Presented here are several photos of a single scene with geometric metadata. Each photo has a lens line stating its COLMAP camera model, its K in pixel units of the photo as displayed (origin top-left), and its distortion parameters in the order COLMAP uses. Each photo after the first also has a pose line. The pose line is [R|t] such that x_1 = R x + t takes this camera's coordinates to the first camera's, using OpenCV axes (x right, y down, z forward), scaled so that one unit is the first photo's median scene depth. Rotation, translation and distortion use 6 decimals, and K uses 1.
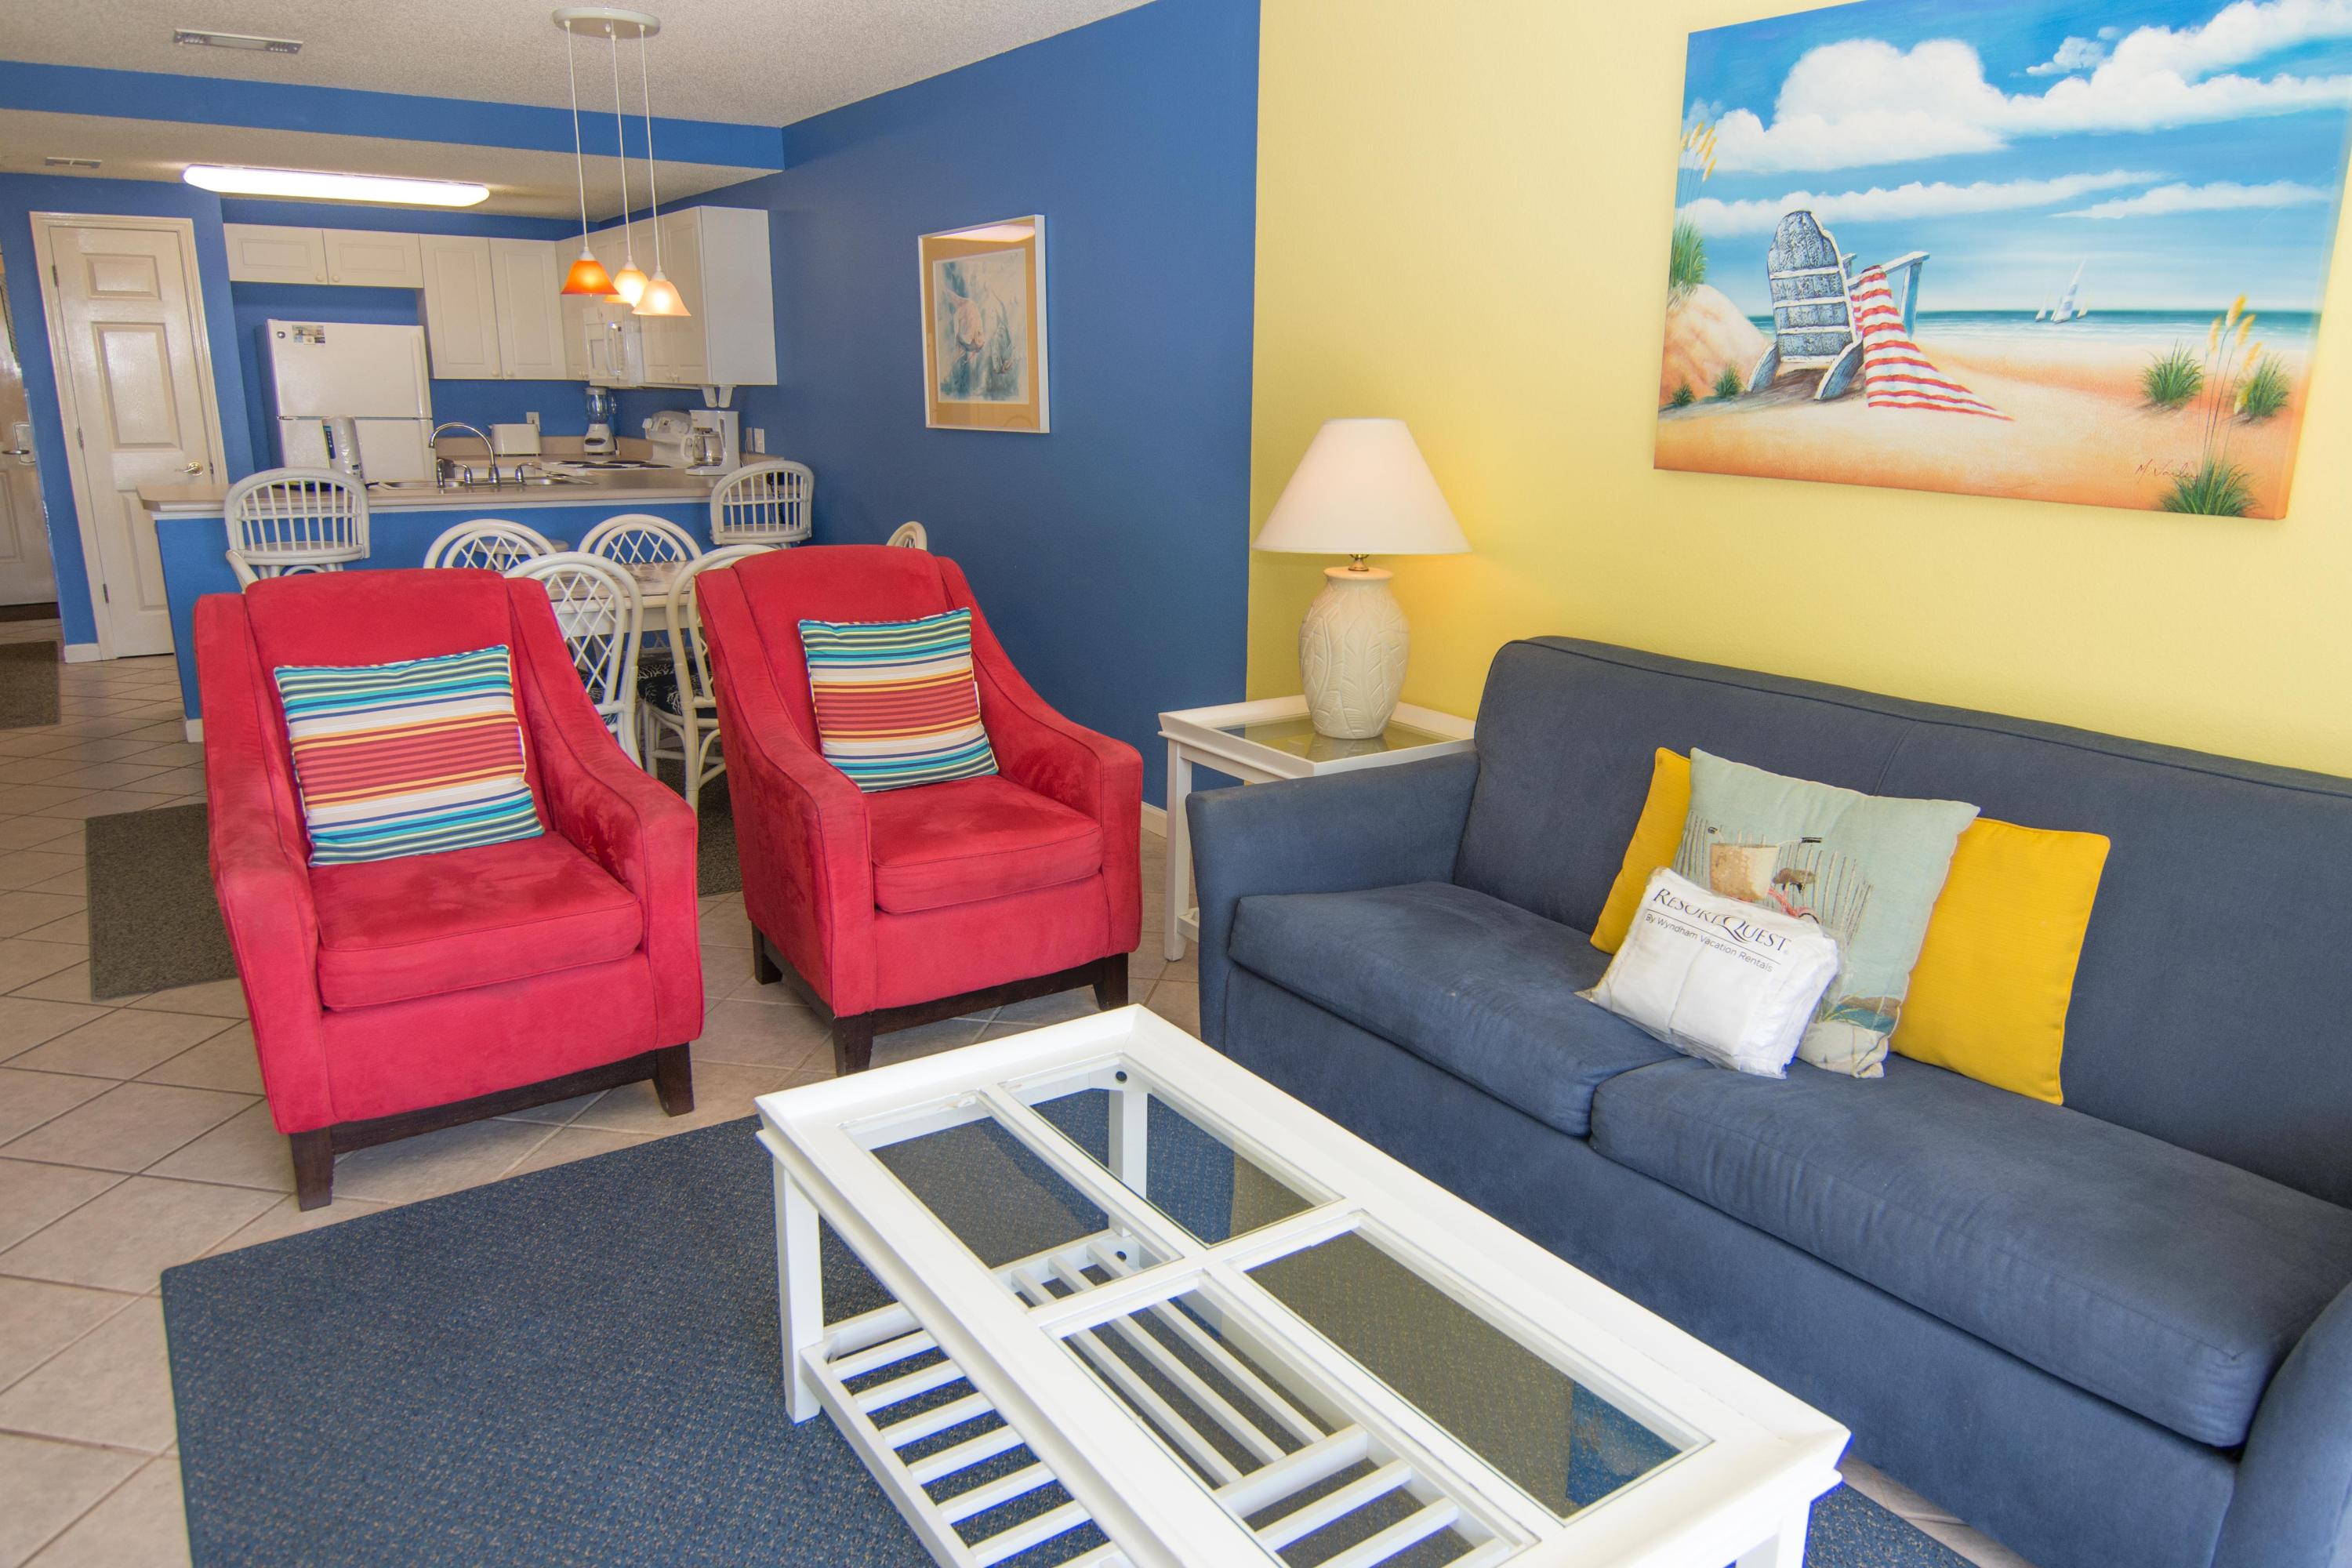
lens RADIAL K [[1561.0, 0, 1244.1], [0, 1561.0, 775.4], [0, 0, 1]] dist [0.003451, -0.021097]
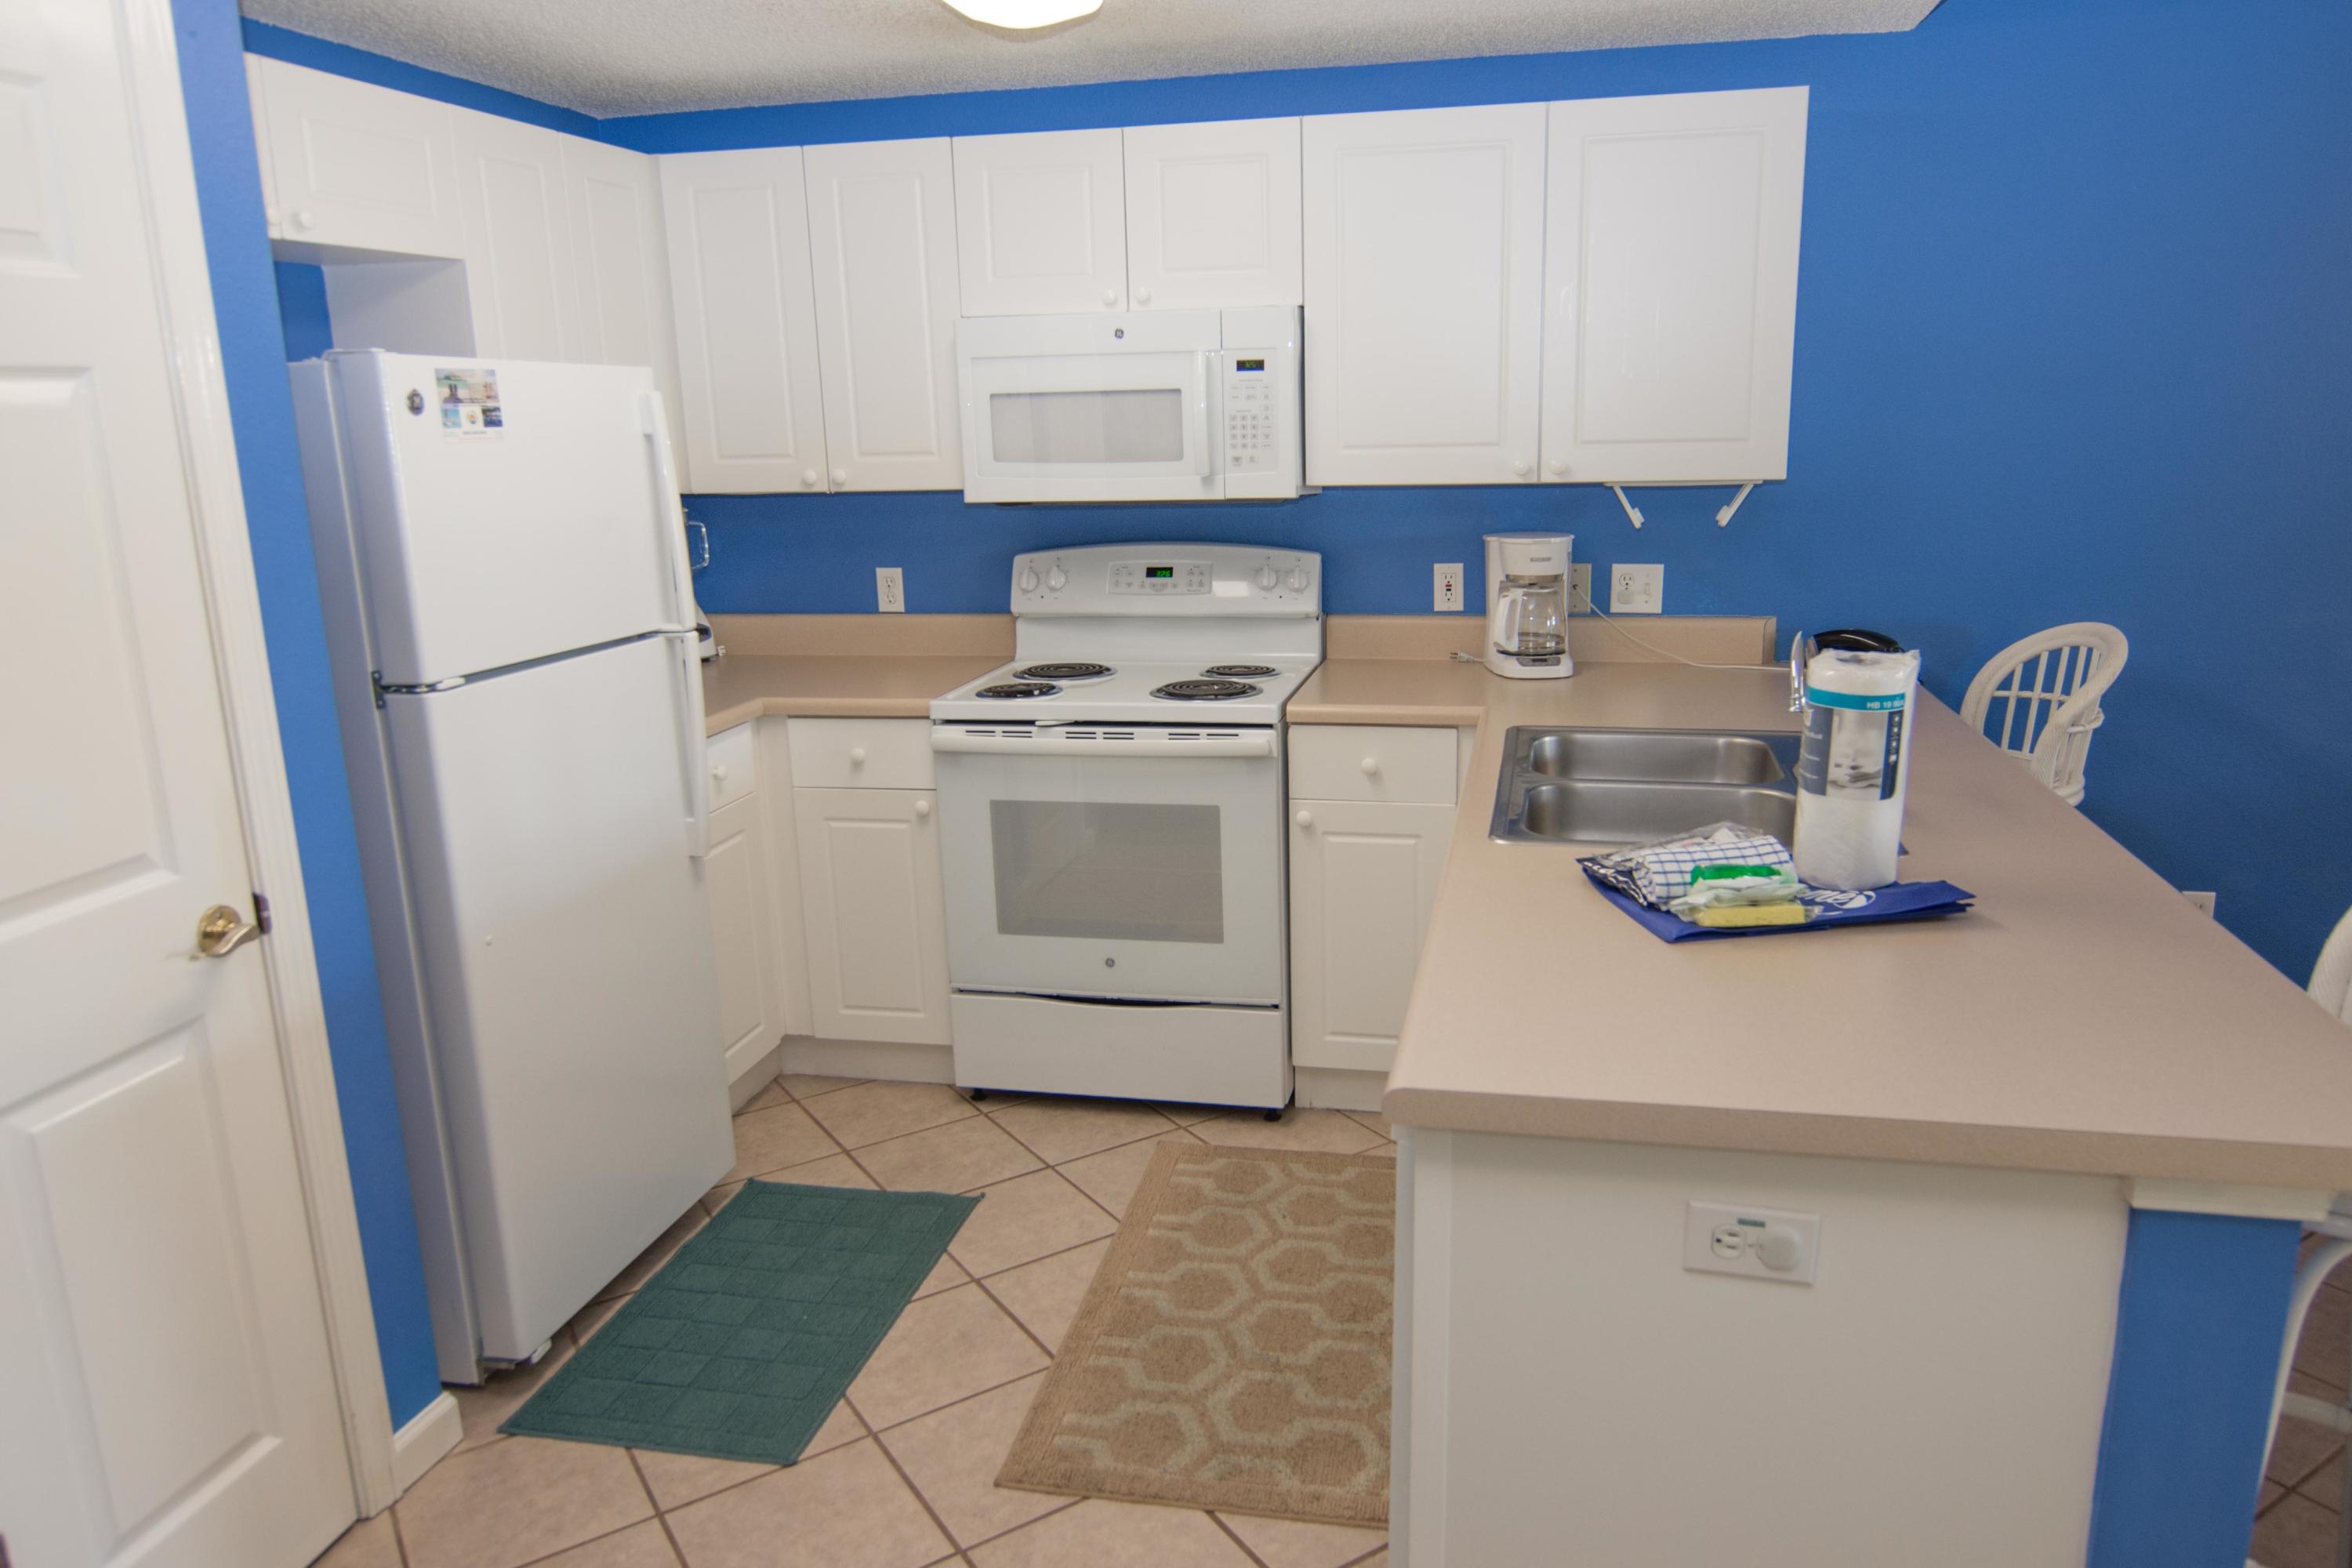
lens RADIAL K [[1561.0, 0, 1232.3], [0, 1561.0, 799.2], [0, 0, 1]] dist [0.003451, -0.021097]
pose [[0.737075, -0.196156, 0.646717, -0.717421], [0.198624, 0.977563, 0.070130, -0.205172], [-0.645964, 0.076762, 0.759499, 0.701132]]
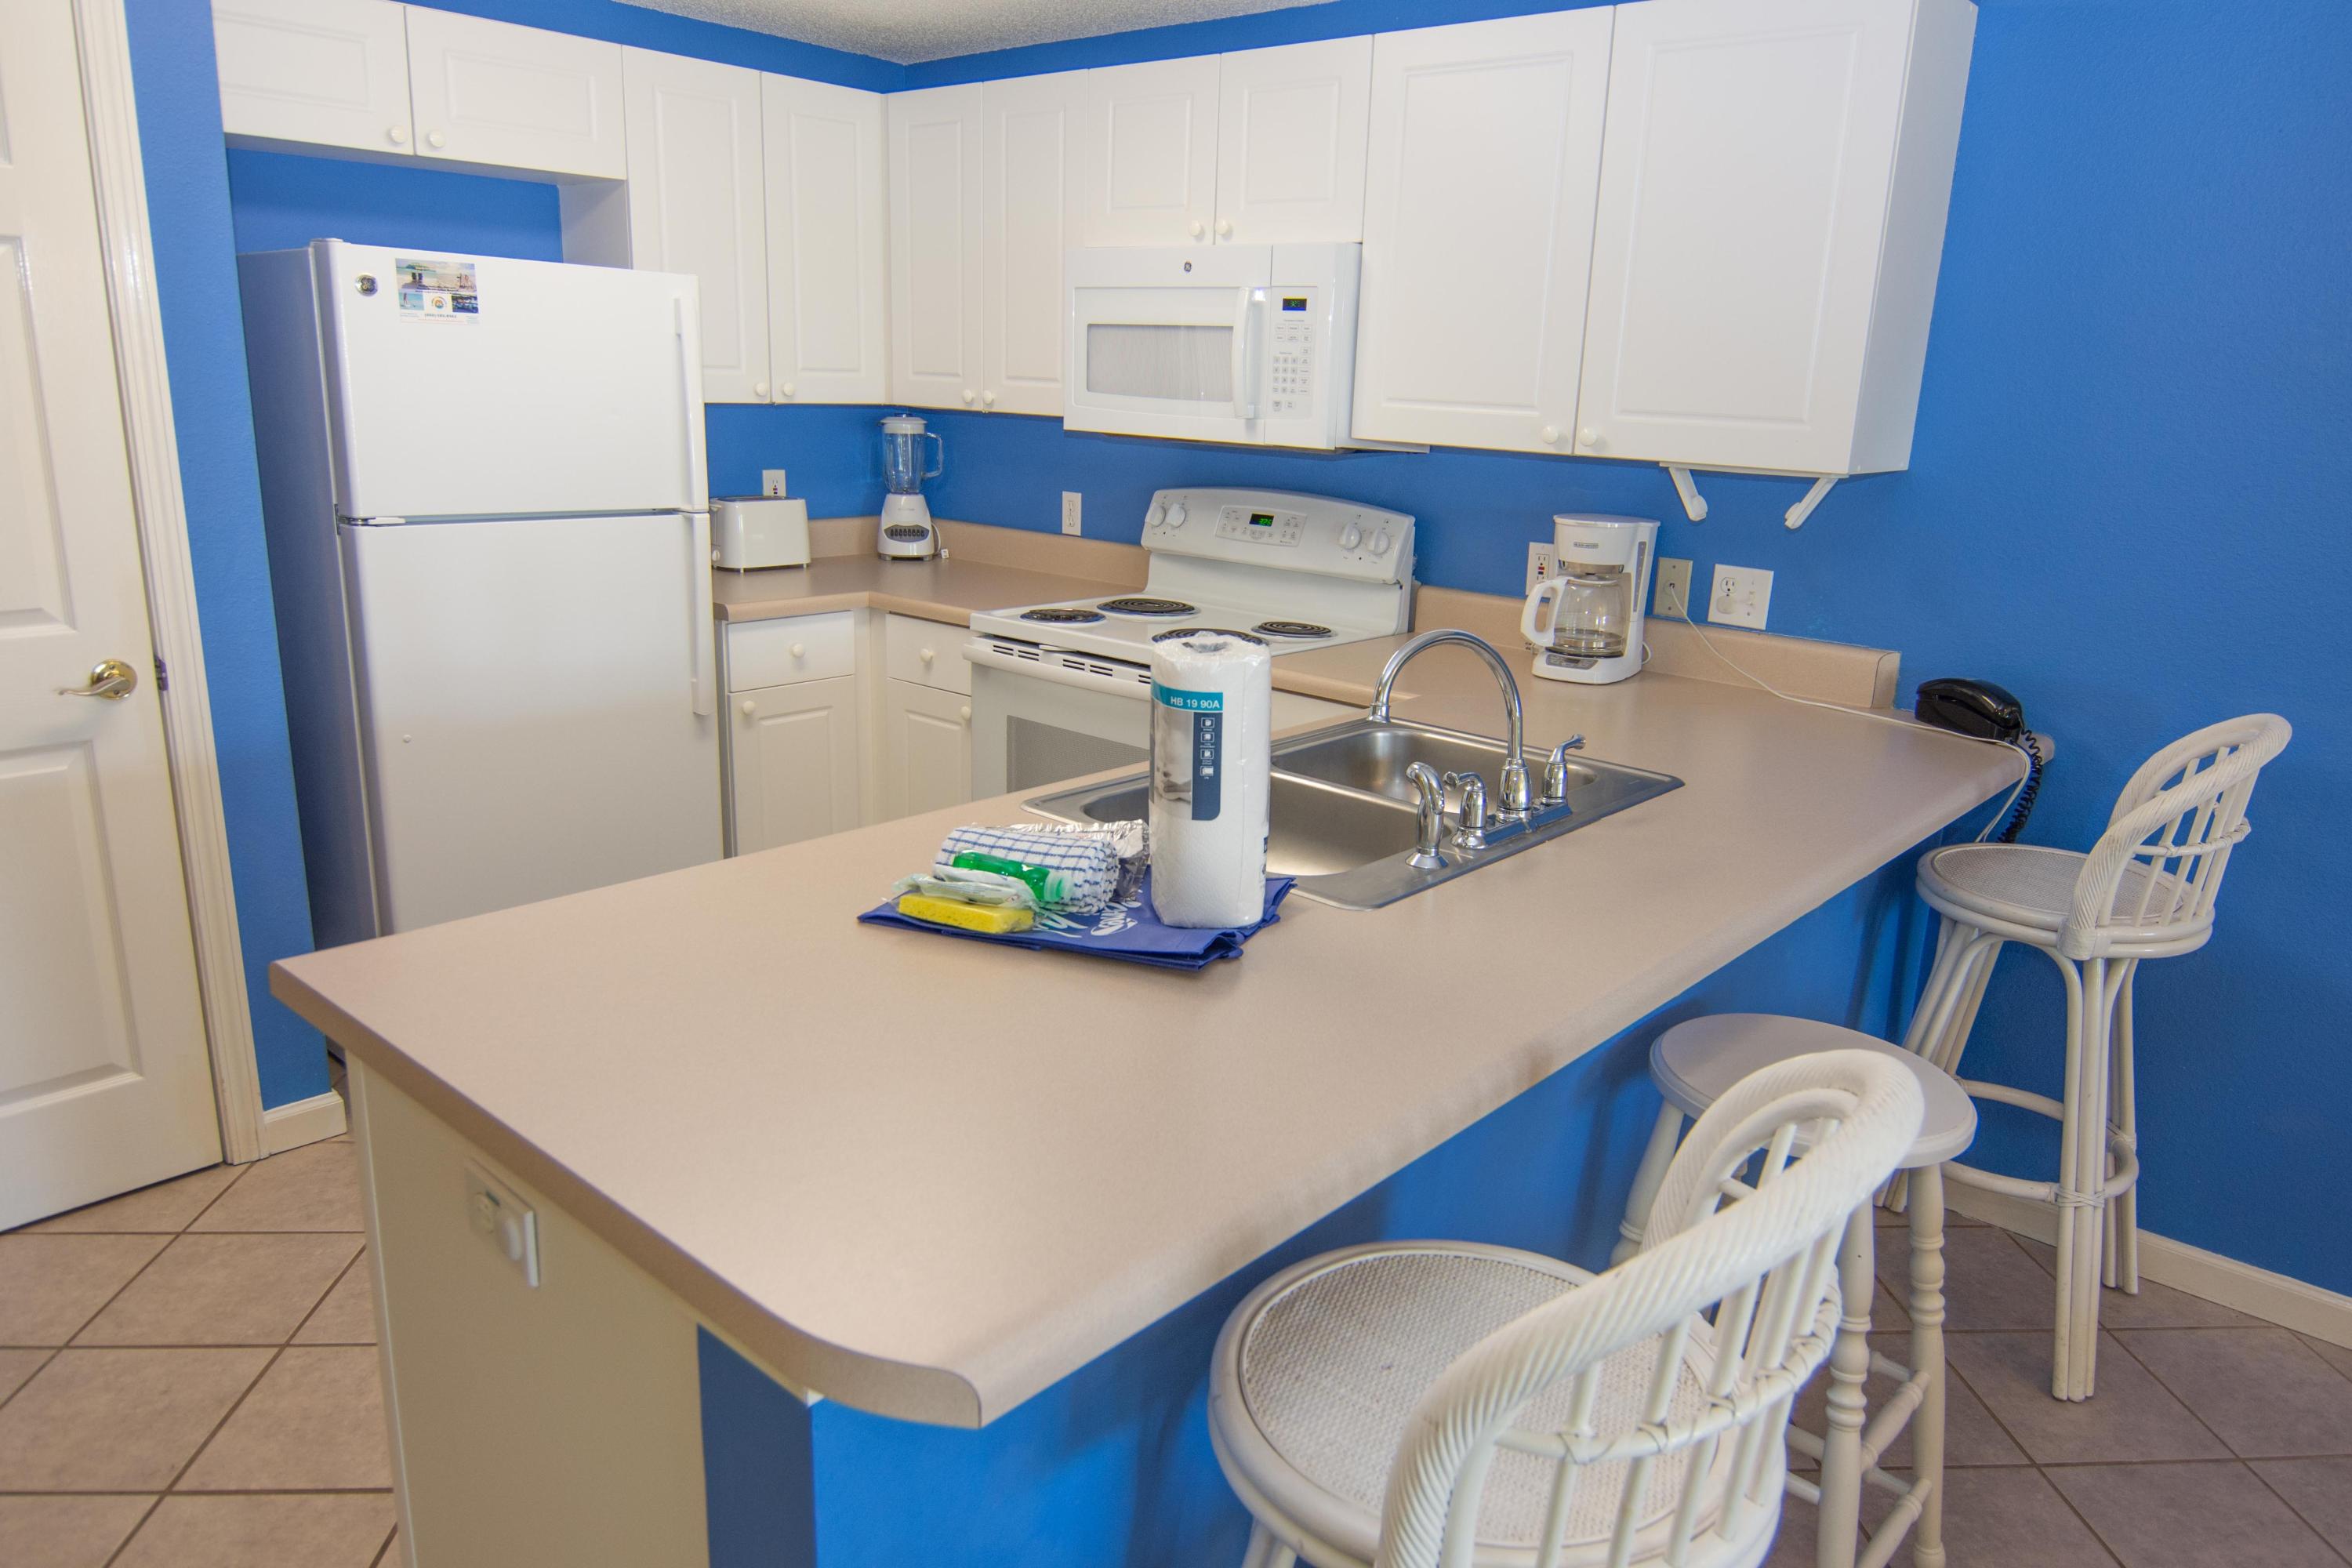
lens RADIAL K [[1561.0, 0, 1249.7], [0, 1561.0, 774.4], [0, 0, 1]] dist [0.003451, -0.021097]
pose [[0.970533, -0.036337, 0.238214, -0.521755], [0.033109, 0.999298, 0.017541, -0.176267], [-0.238684, -0.009137, 0.971054, 0.623296]]
